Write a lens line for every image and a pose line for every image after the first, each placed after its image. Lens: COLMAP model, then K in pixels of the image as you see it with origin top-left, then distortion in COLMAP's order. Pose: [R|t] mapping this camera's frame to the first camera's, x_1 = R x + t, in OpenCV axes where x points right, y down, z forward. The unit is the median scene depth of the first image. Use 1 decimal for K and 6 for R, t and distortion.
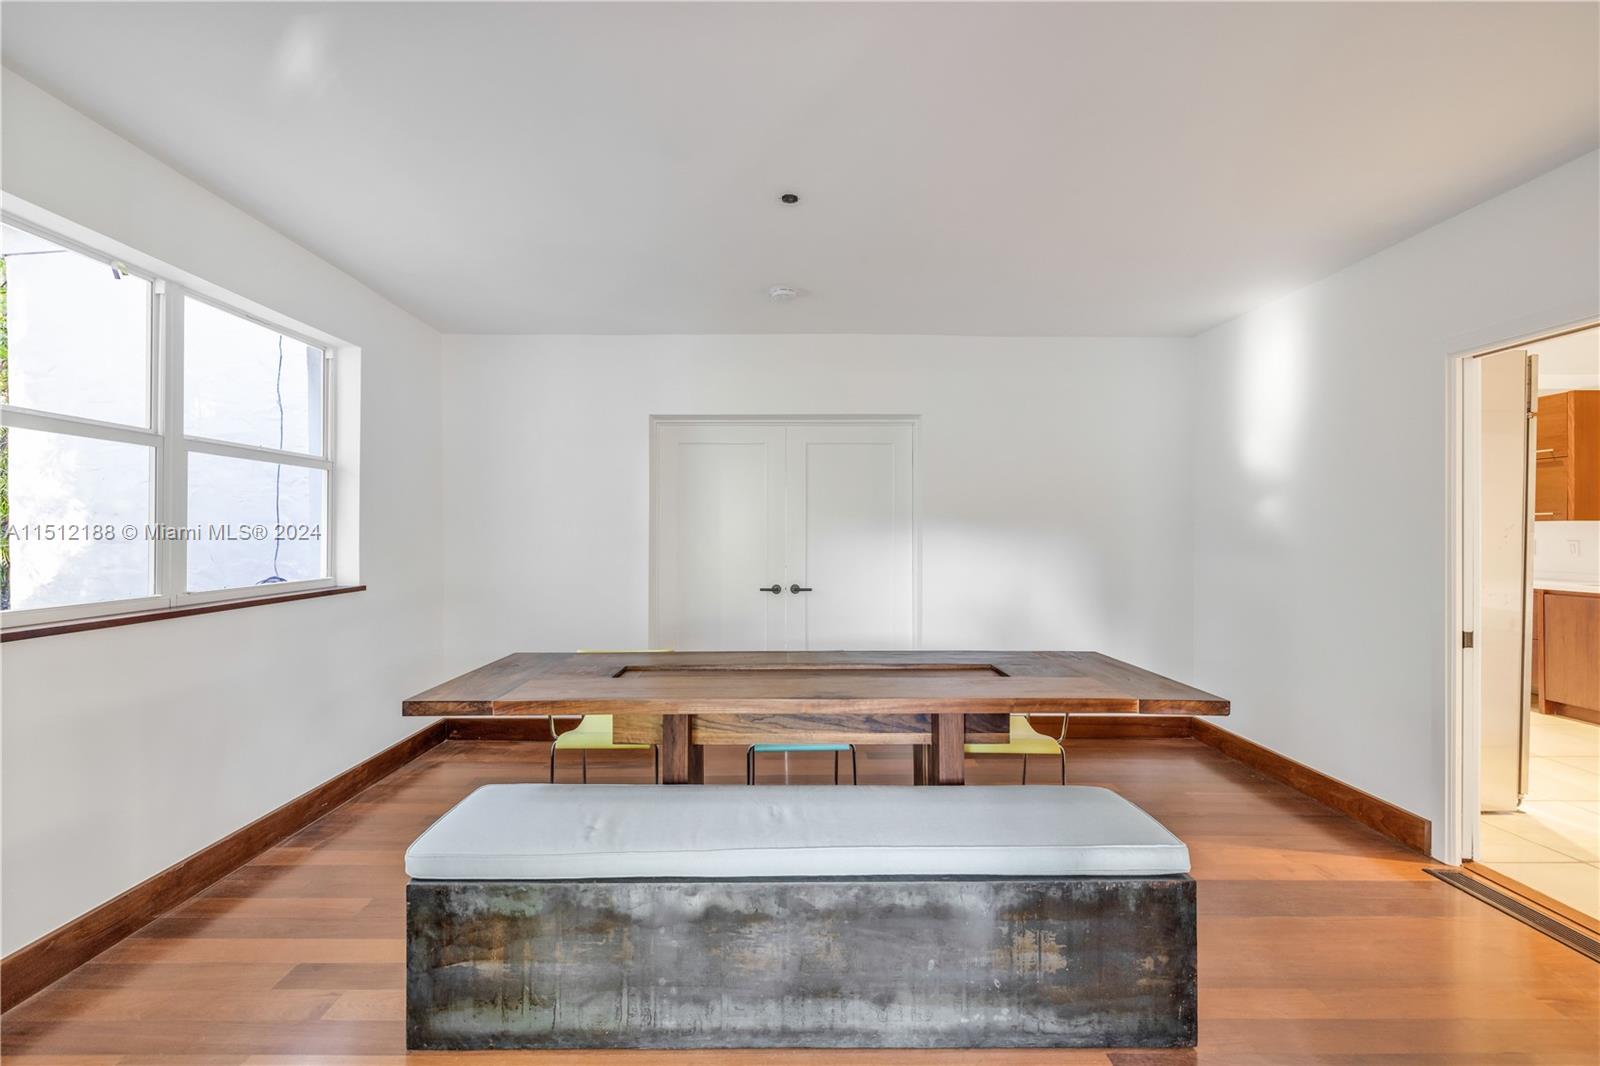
lens RADIAL K [[677.3, 0, 790.4], [0, 677.3, 532.0], [0, 0, 1]] dist [0.000194, -0.000095]
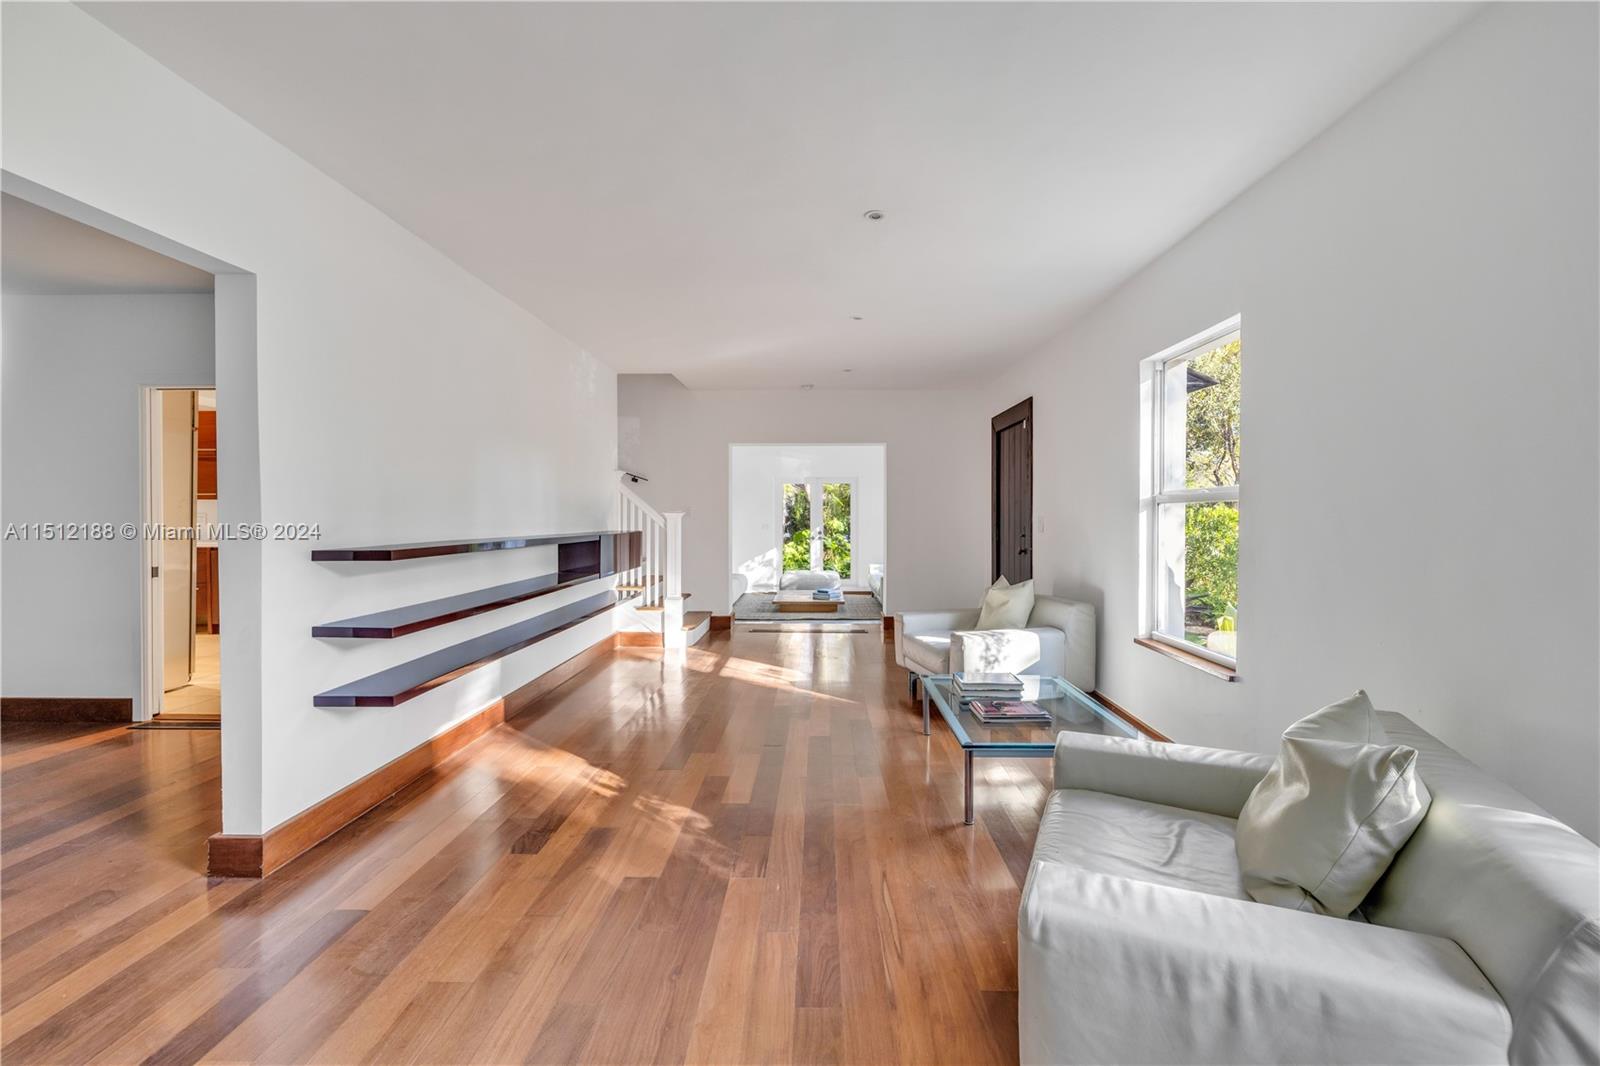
lens RADIAL K [[677.3, 0, 794.2], [0, 677.3, 523.9], [0, 0, 1]] dist [0.000194, -0.000095]
pose [[0.021166, -0.012483, 0.999698, -0.498784], [-0.003286, 0.999916, 0.012556, 0.023563], [-0.999771, -0.003550, 0.021123, -0.476897]]
